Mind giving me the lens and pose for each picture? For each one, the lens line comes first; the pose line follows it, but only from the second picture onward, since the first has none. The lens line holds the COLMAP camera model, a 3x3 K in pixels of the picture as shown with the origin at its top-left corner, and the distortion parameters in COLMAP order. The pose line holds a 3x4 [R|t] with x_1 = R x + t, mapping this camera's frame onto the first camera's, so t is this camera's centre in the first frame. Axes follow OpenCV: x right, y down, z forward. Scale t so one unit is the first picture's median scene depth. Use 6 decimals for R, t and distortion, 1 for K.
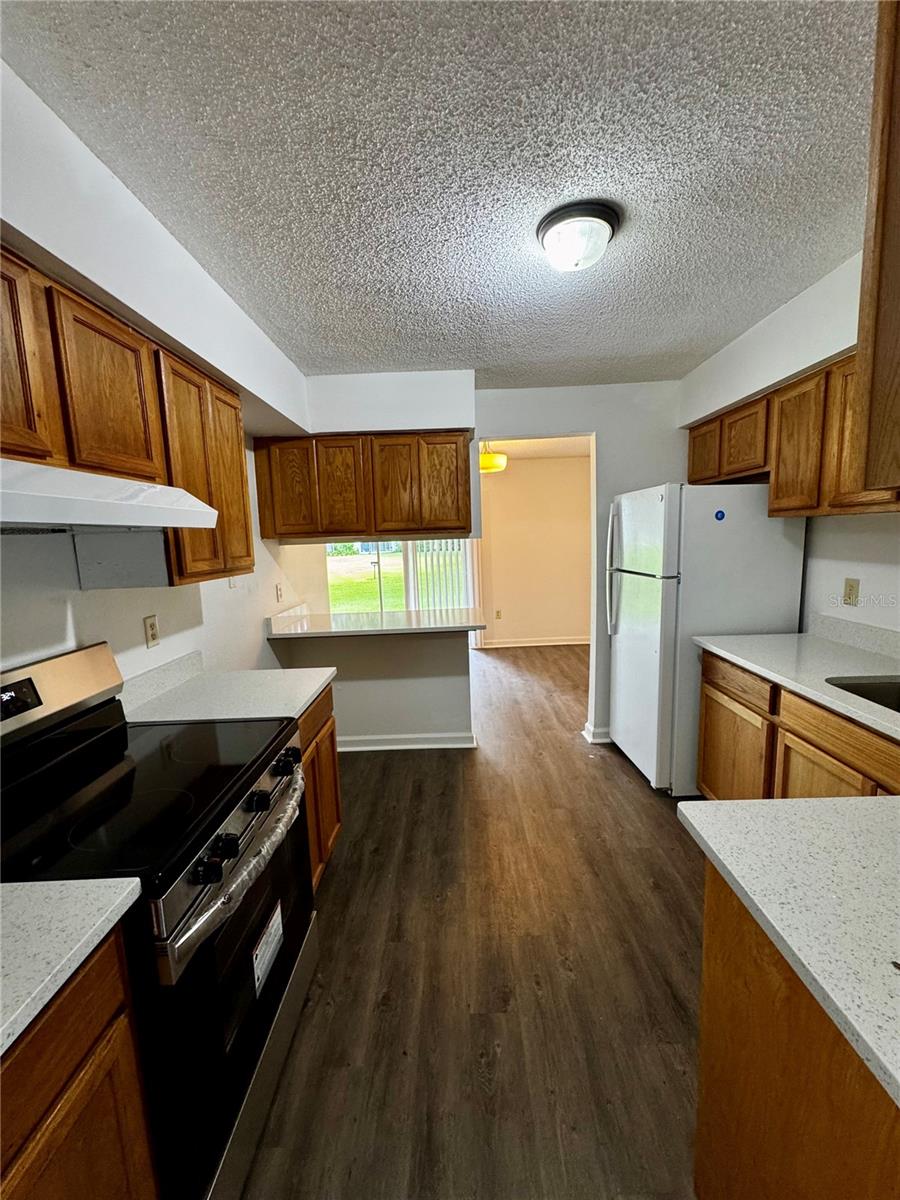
lens RADIAL K [[481.7, 0, 451.9], [0, 481.7, 599.7], [0, 0, 1]] dist [-0.002947, -0.000088]
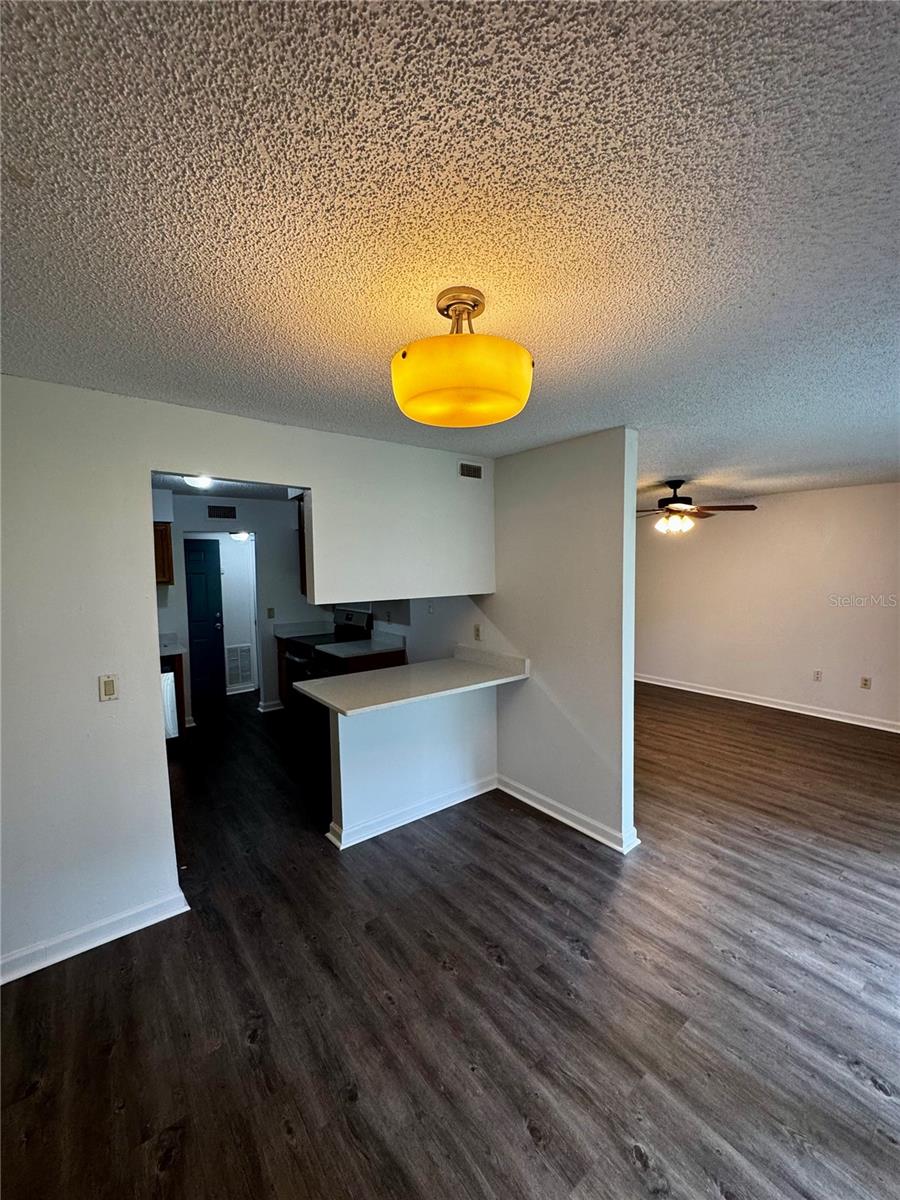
lens RADIAL K [[481.7, 0, 451.9], [0, 481.7, 599.7], [0, 0, 1]] dist [-0.002947, -0.000088]
pose [[-0.782128, 0.085487, -0.617226, 0.556448], [-0.047743, 0.979411, 0.196147, -0.441977], [0.621286, 0.182880, -0.761944, 2.558495]]
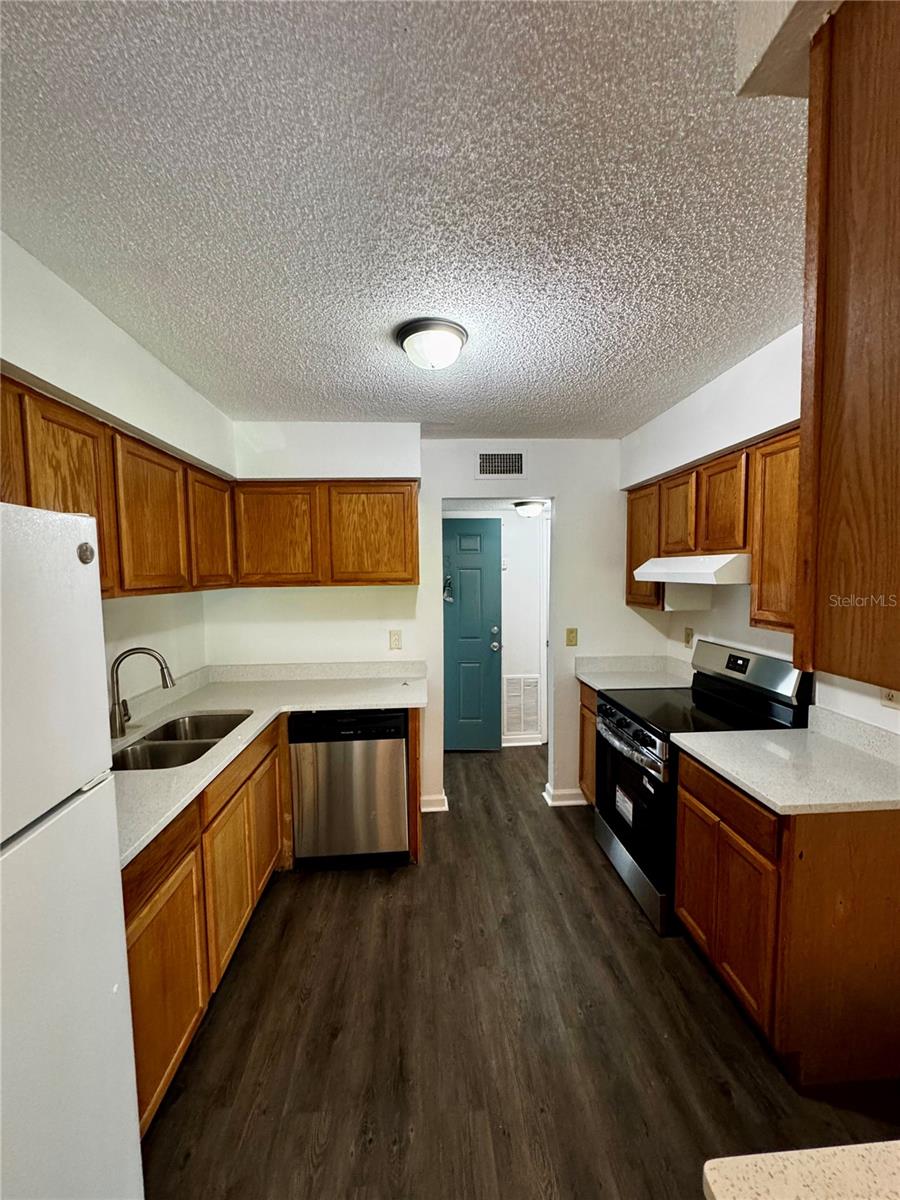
lens RADIAL K [[481.7, 0, 451.9], [0, 481.7, 599.7], [0, 0, 1]] dist [-0.002947, -0.000088]
pose [[-0.995798, 0.046541, -0.078863, 0.217946], [0.029754, 0.978931, 0.202010, -0.248885], [0.086603, 0.198815, -0.976203, 1.427075]]
